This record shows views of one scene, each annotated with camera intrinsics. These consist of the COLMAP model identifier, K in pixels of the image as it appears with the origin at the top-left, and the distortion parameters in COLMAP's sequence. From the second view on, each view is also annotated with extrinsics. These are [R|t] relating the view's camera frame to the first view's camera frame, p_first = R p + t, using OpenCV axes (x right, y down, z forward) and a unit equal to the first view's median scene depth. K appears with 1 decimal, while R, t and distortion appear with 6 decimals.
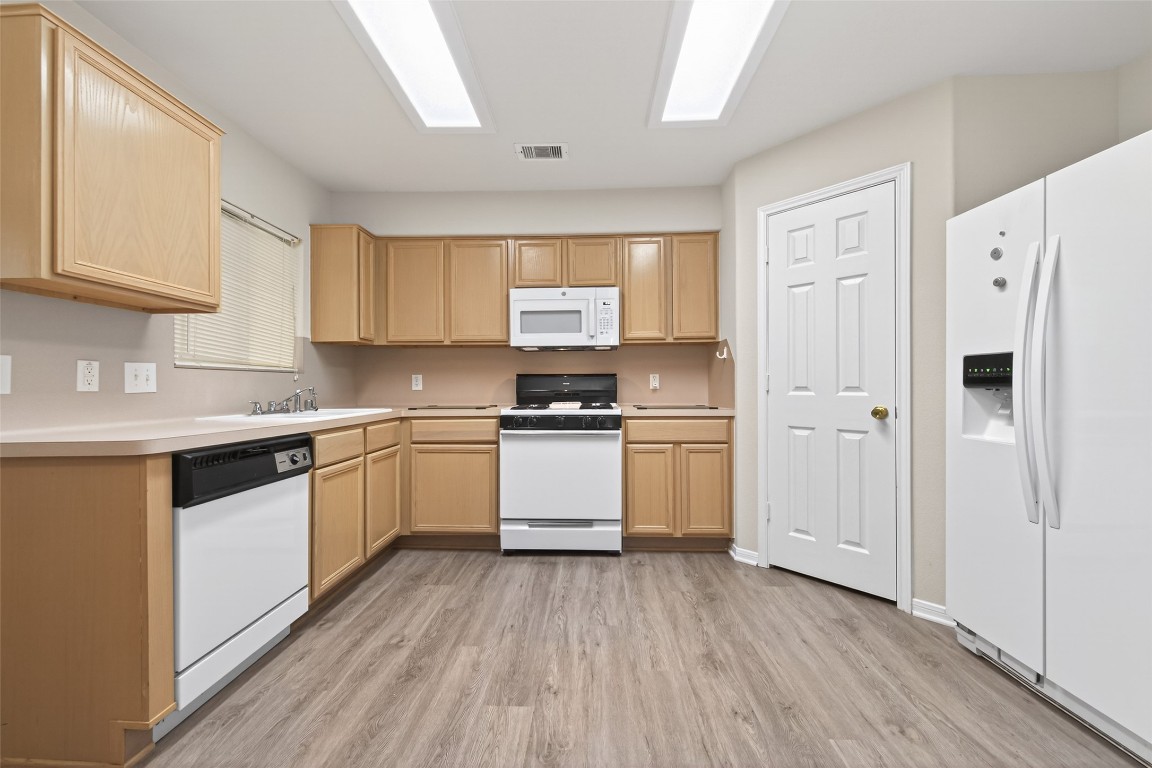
lens RADIAL K [[446.4, 0, 576.7], [0, 446.4, 383.3], [0, 0, 1]] dist [0.008284, -0.003027]
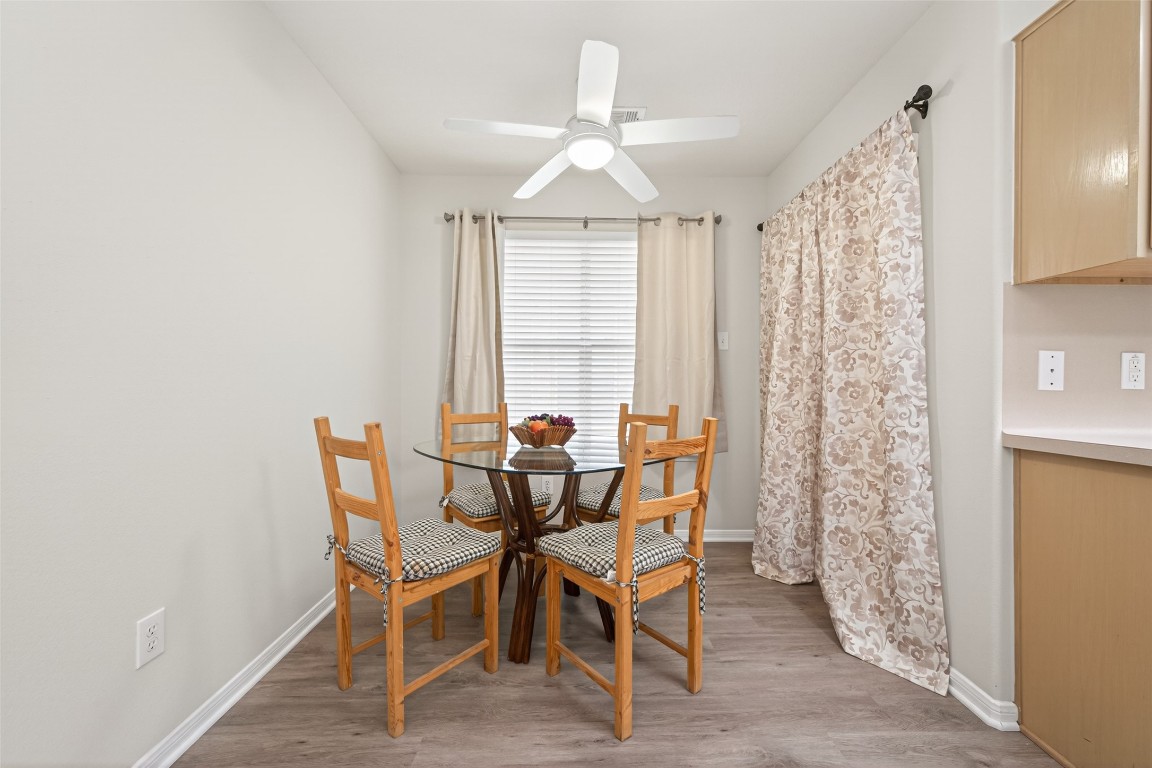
lens RADIAL K [[446.4, 0, 579.0], [0, 446.4, 383.5], [0, 0, 1]] dist [0.008284, -0.003027]
pose [[0.053254, 0.007658, -0.998552, -0.210848], [0.002663, 0.999966, 0.007811, -0.001263], [0.998577, -0.003075, 0.053232, -0.063634]]
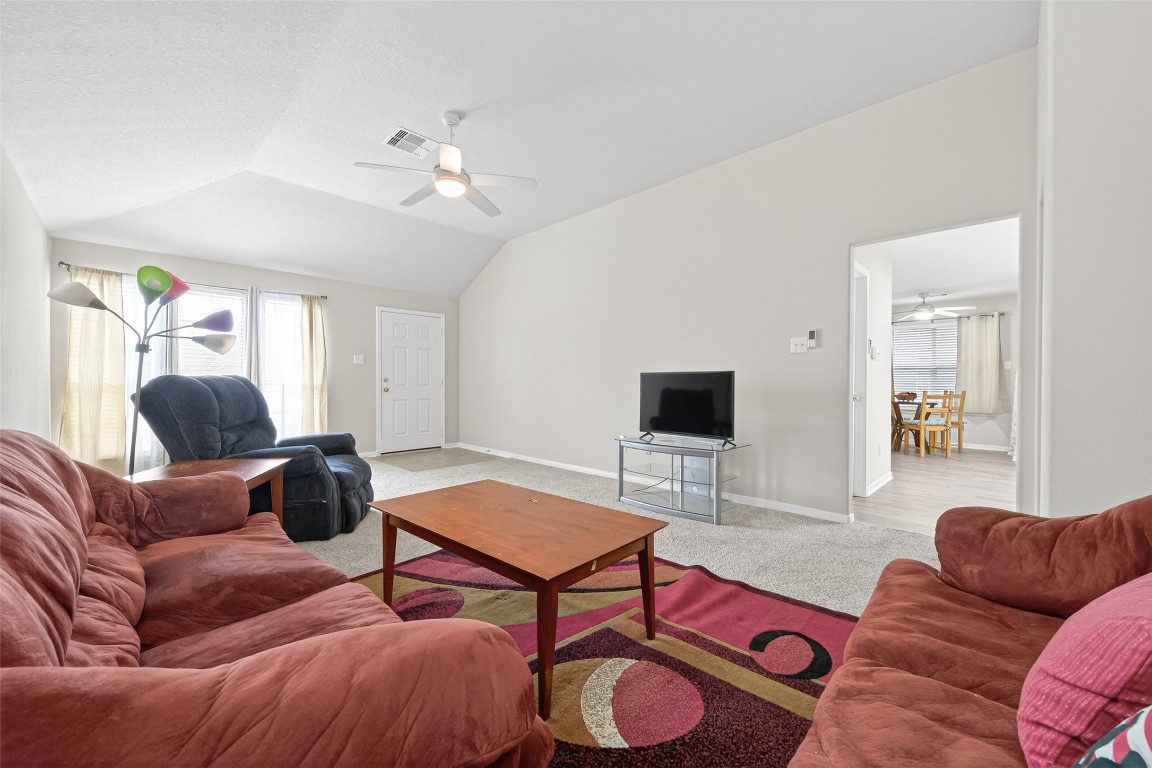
lens RADIAL K [[446.4, 0, 585.6], [0, 446.4, 383.1], [0, 0, 1]] dist [0.008284, -0.003027]
pose [[-0.668020, -0.000037, -0.744143, 2.613617], [0.001429, 0.999998, -0.001333, 0.006881], [0.744142, -0.001954, -0.668019, 0.322505]]
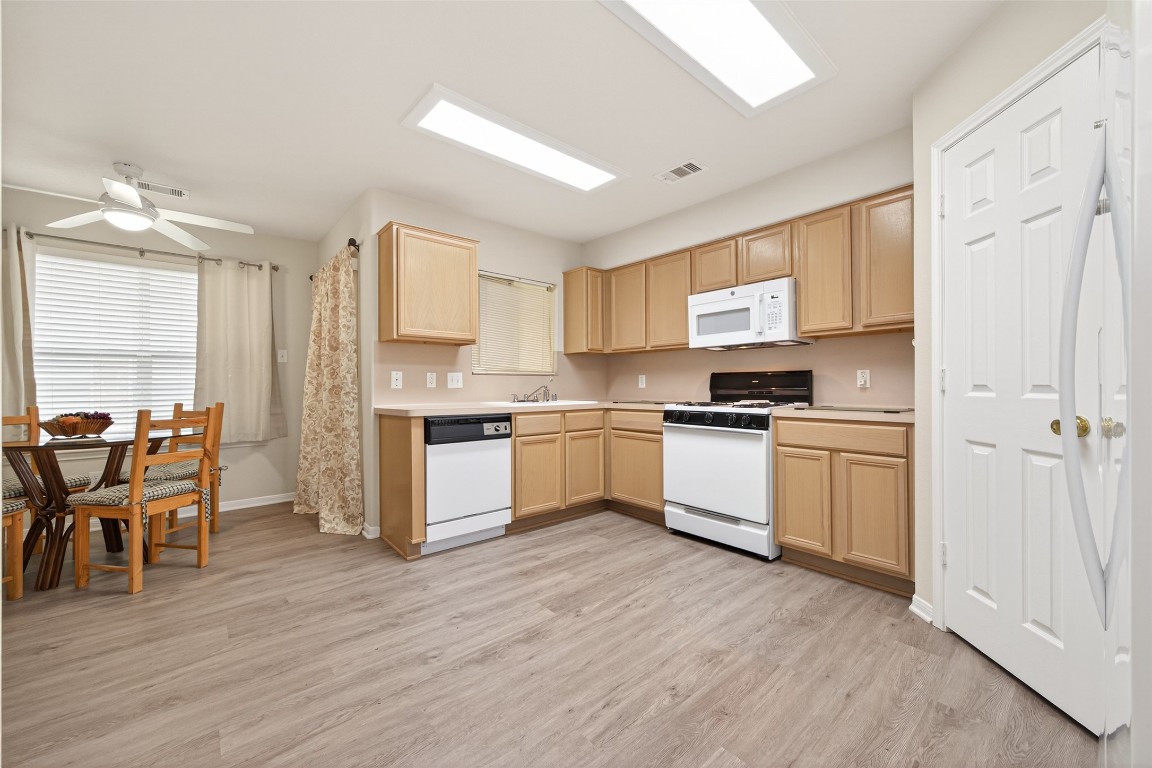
lens RADIAL K [[446.4, 0, 578.3], [0, 446.4, 383.7], [0, 0, 1]] dist [0.008284, -0.003027]
pose [[0.681927, -0.002301, -0.731417, 0.618381], [0.007017, 0.999970, 0.003397, -0.000986], [0.731387, -0.007449, 0.681922, 0.065837]]
